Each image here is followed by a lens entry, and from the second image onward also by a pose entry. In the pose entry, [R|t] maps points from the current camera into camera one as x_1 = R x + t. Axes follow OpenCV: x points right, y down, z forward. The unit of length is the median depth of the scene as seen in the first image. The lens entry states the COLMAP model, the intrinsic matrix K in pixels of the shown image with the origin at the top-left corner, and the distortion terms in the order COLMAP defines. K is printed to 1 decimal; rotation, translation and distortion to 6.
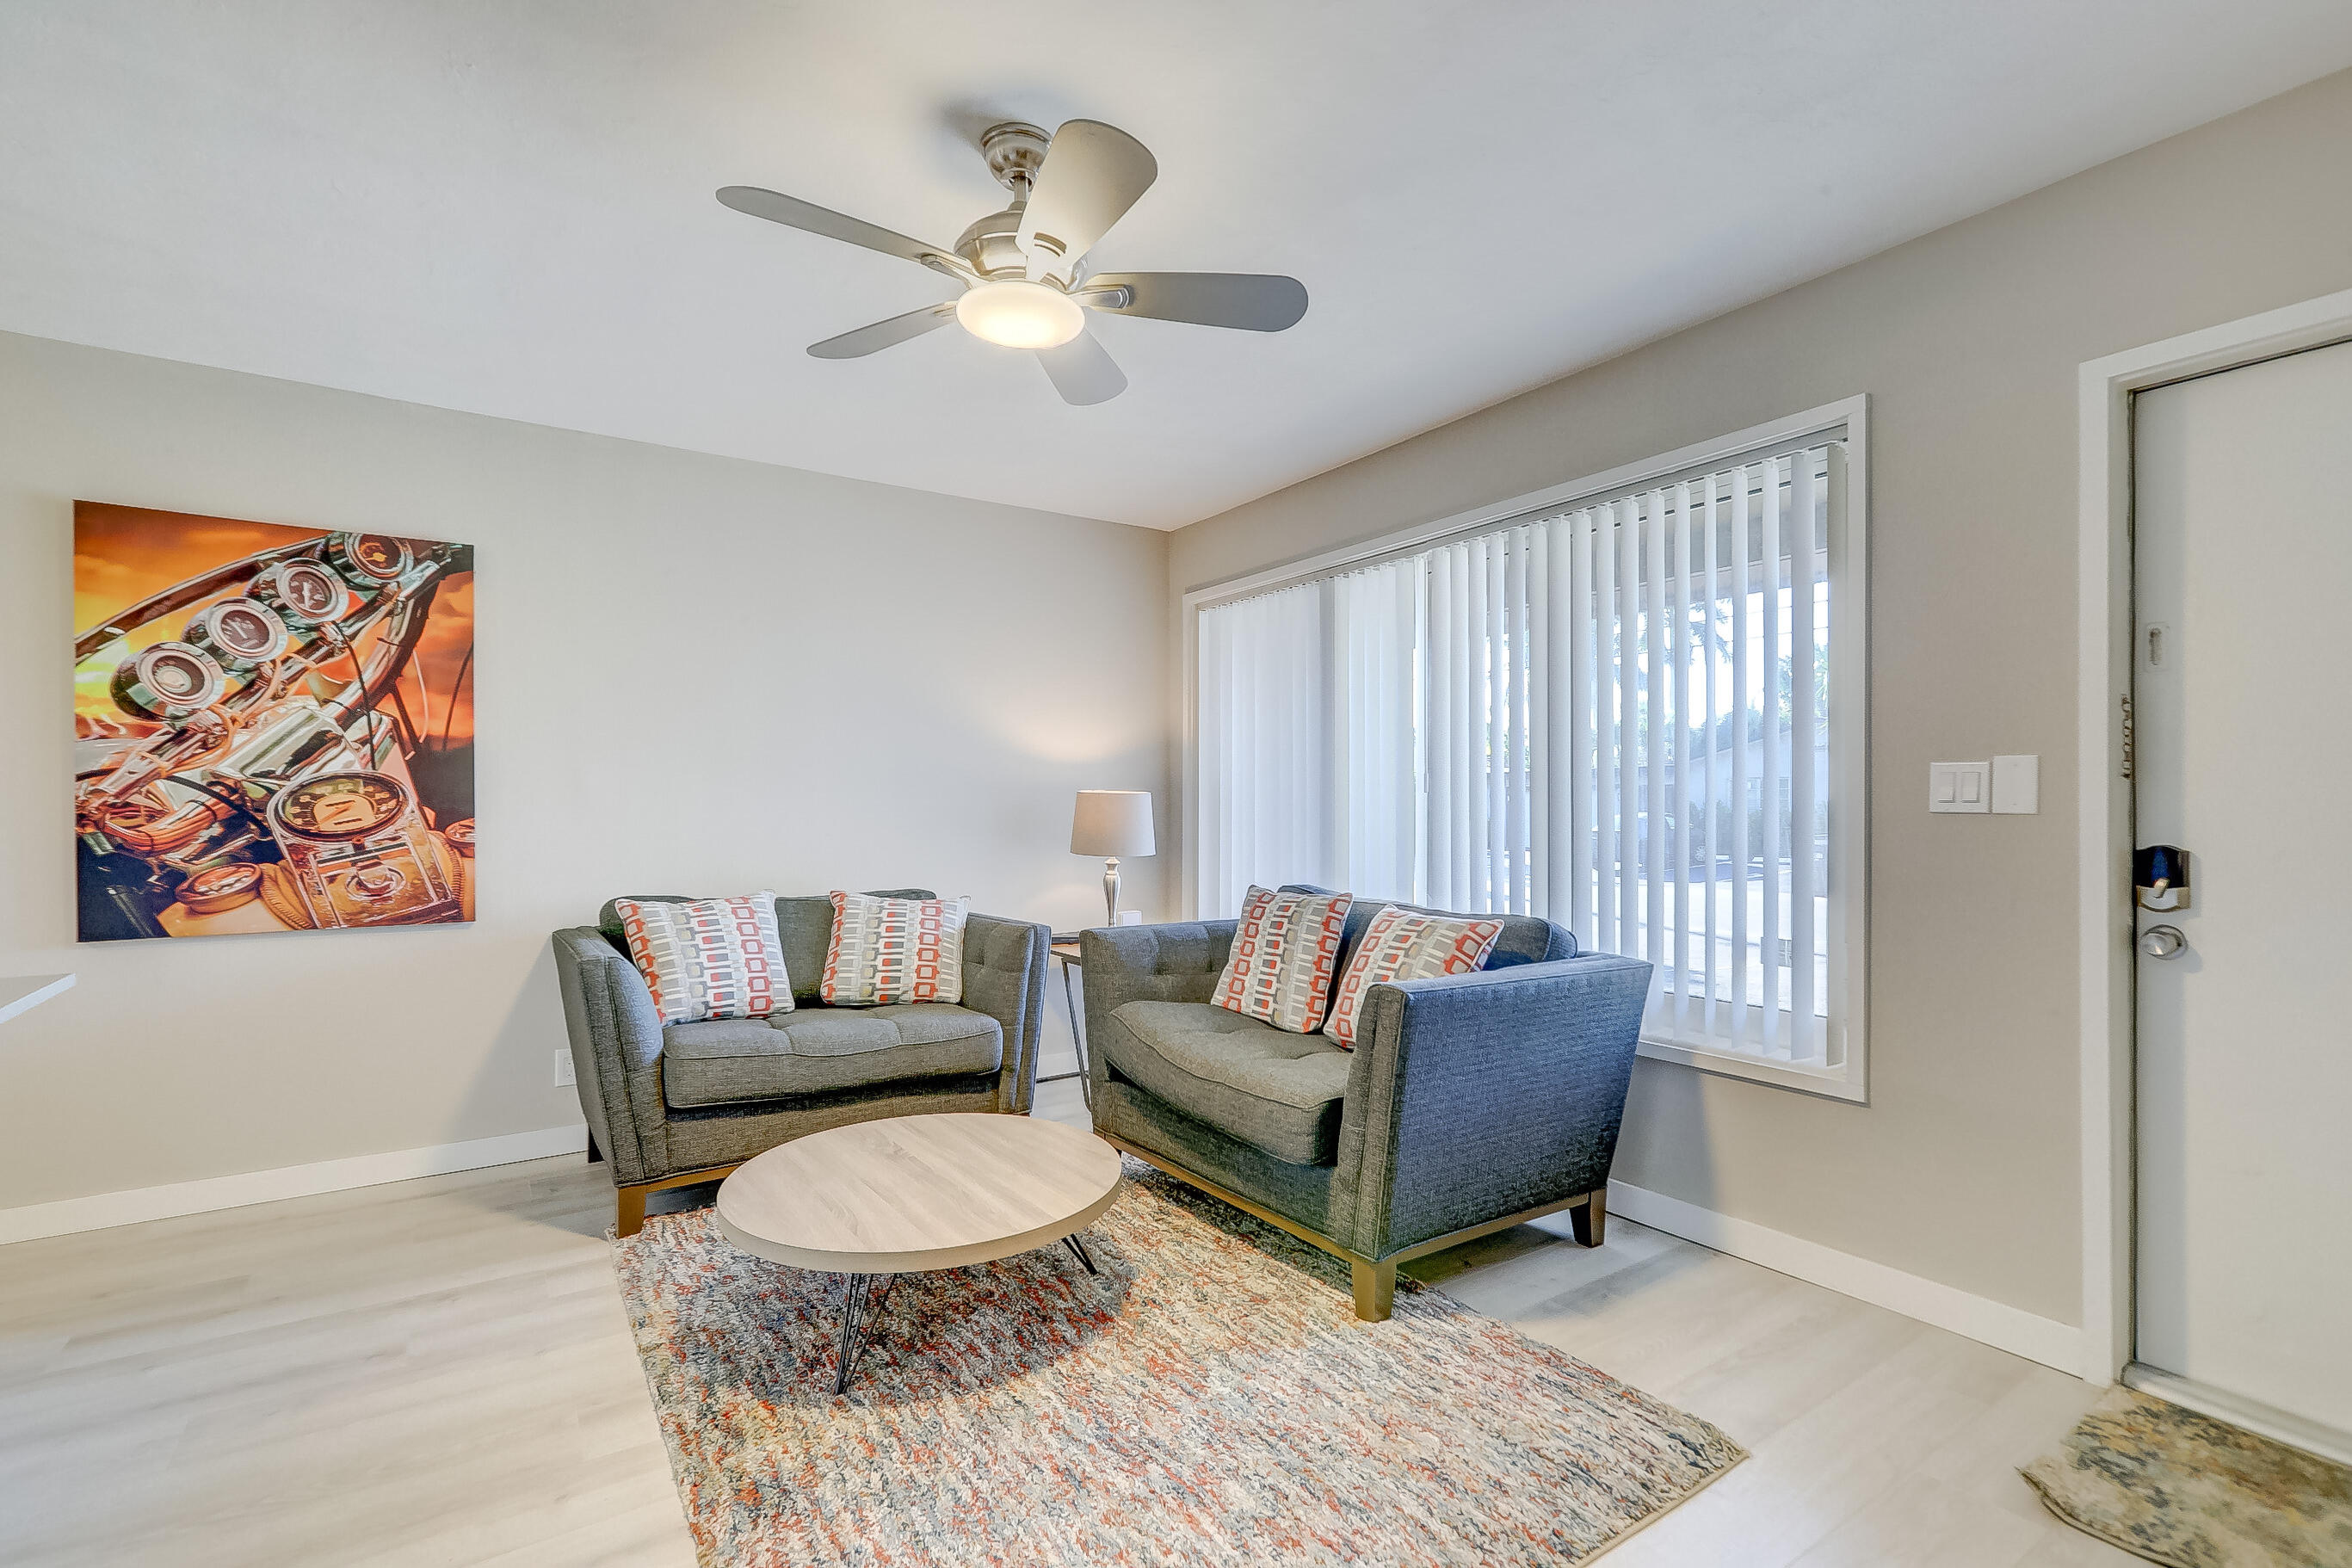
lens RADIAL K [[1067.1, 0, 1187.1], [0, 1067.1, 796.5], [0, 0, 1]] dist [0.000190, 0.000977]
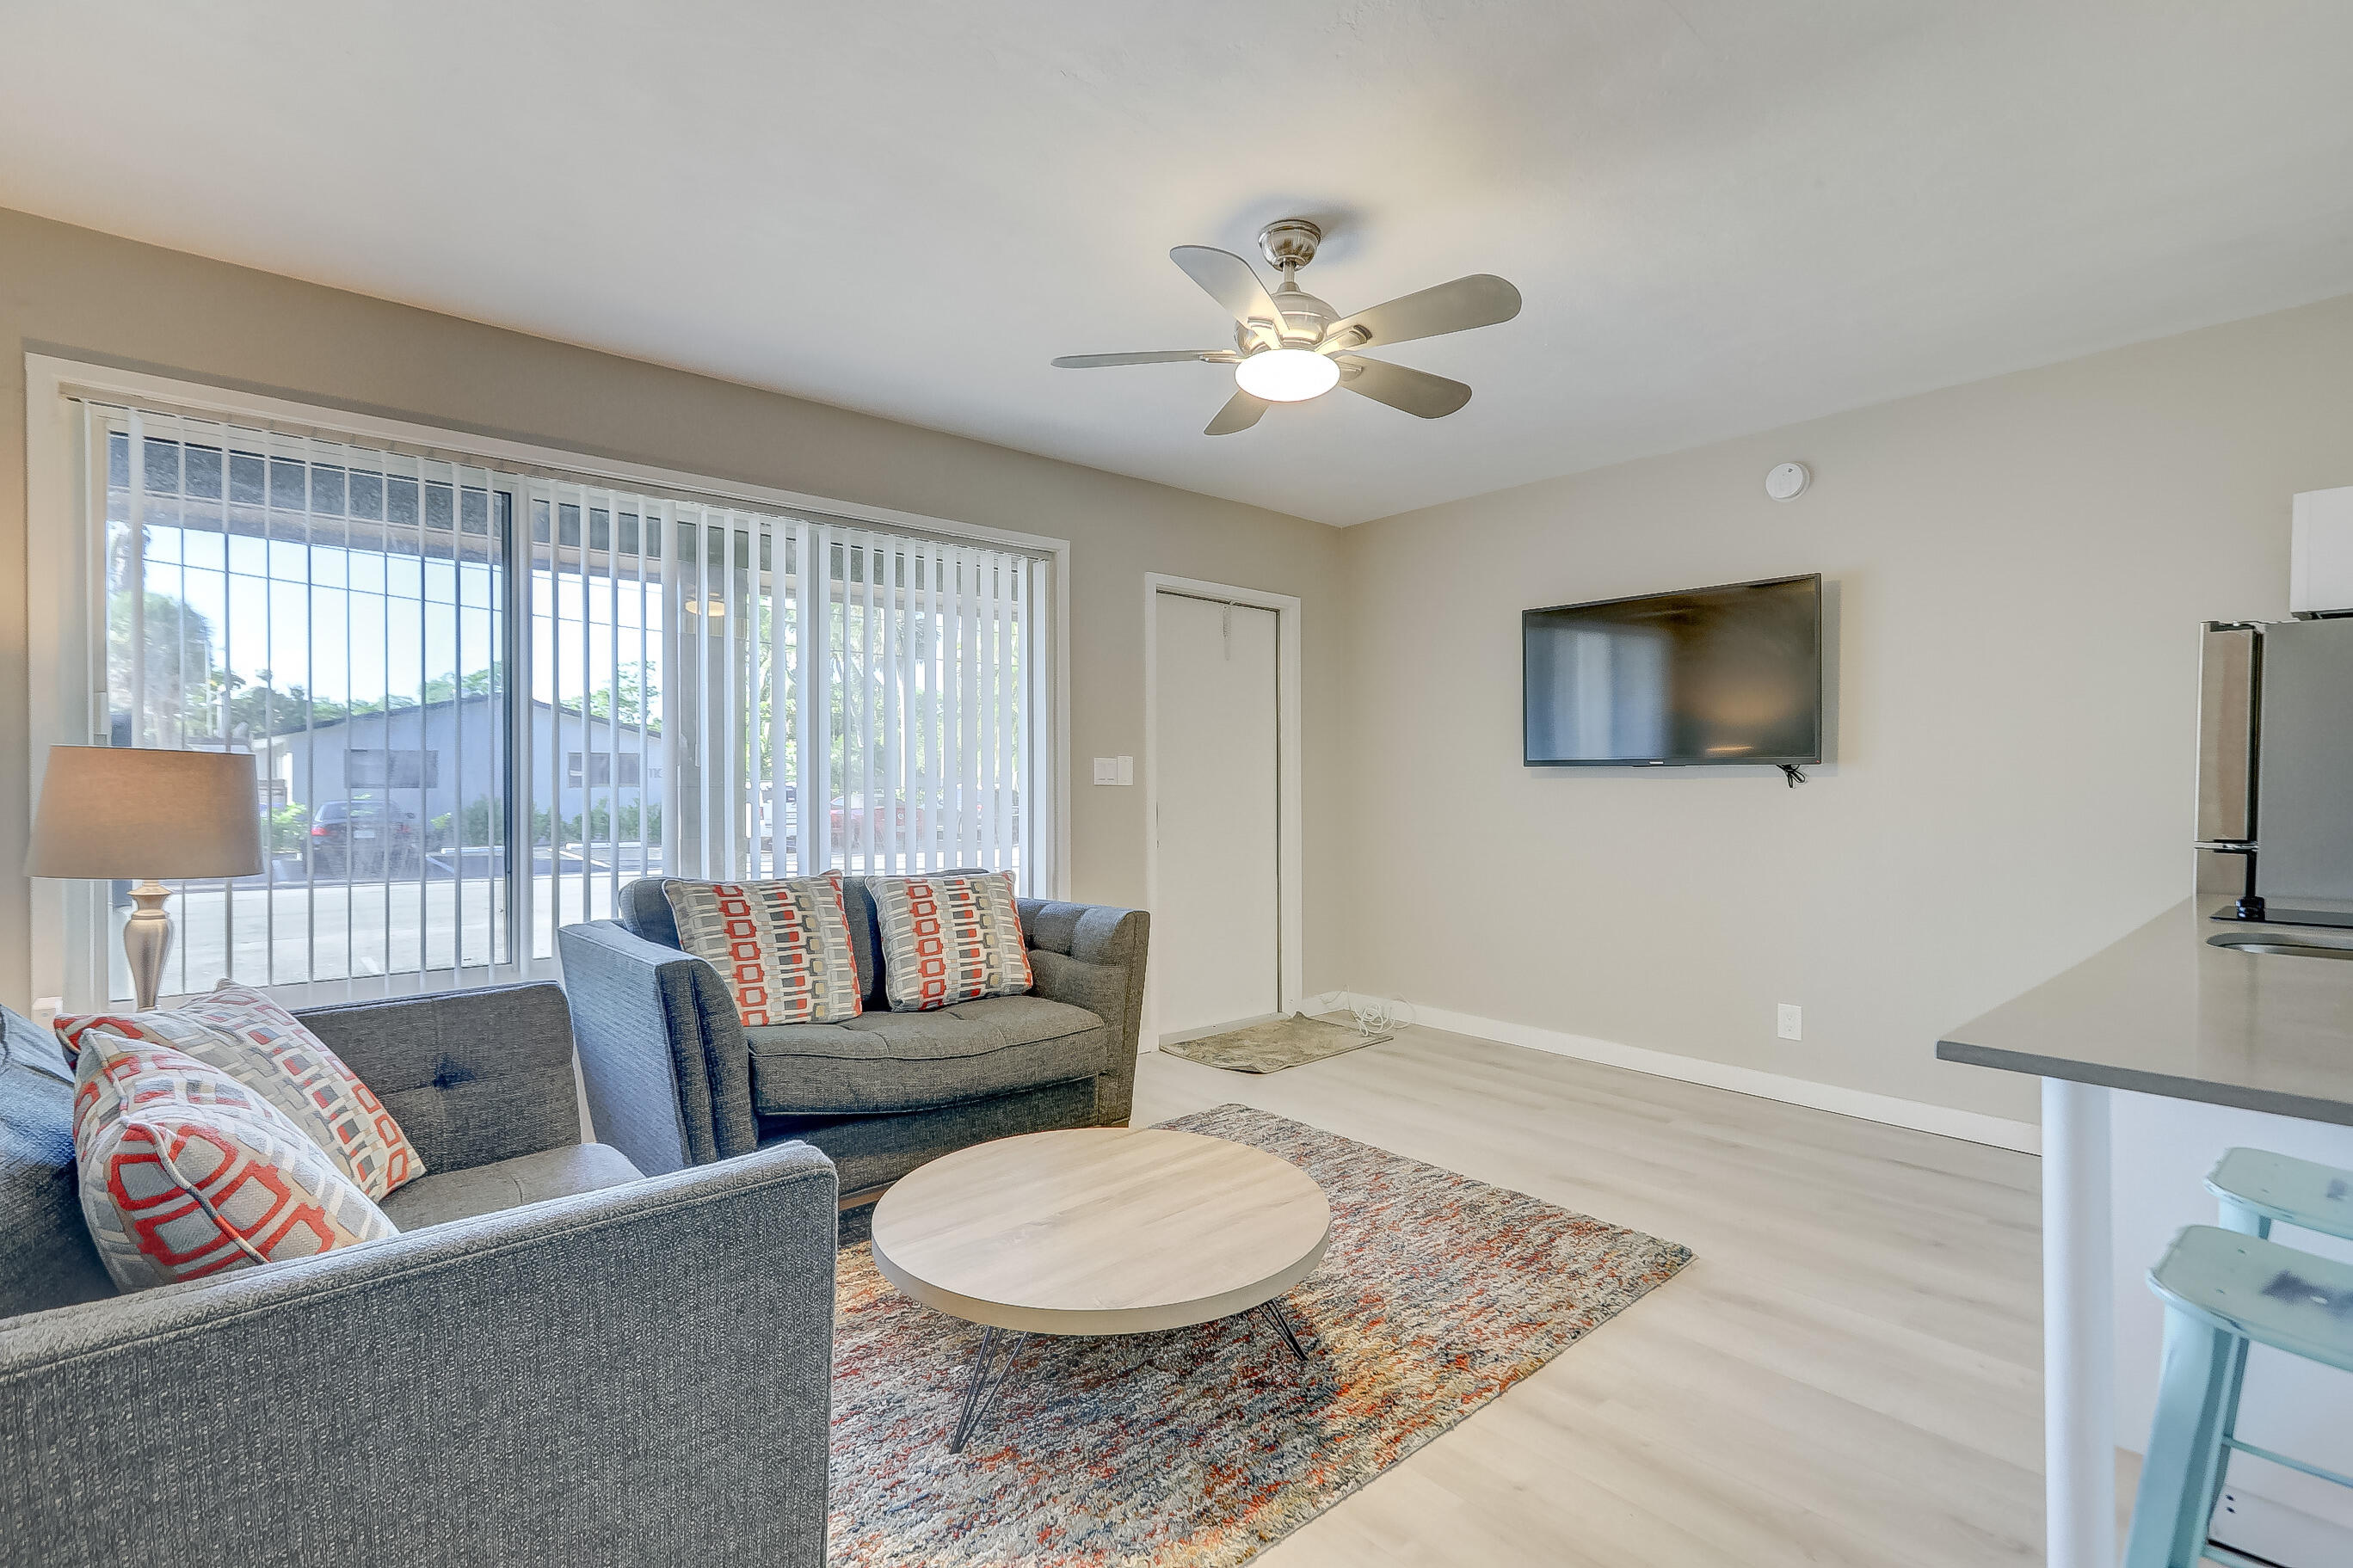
lens RADIAL K [[1067.4, 0, 1182.0], [0, 1067.4, 783.3], [0, 0, 1]] dist [0.000190, 0.000977]
pose [[-0.126649, 0.000838, 0.991947, -1.216563], [-0.010578, 0.999942, -0.002195, 0.015162], [-0.991891, -0.010770, -0.126633, 1.153232]]
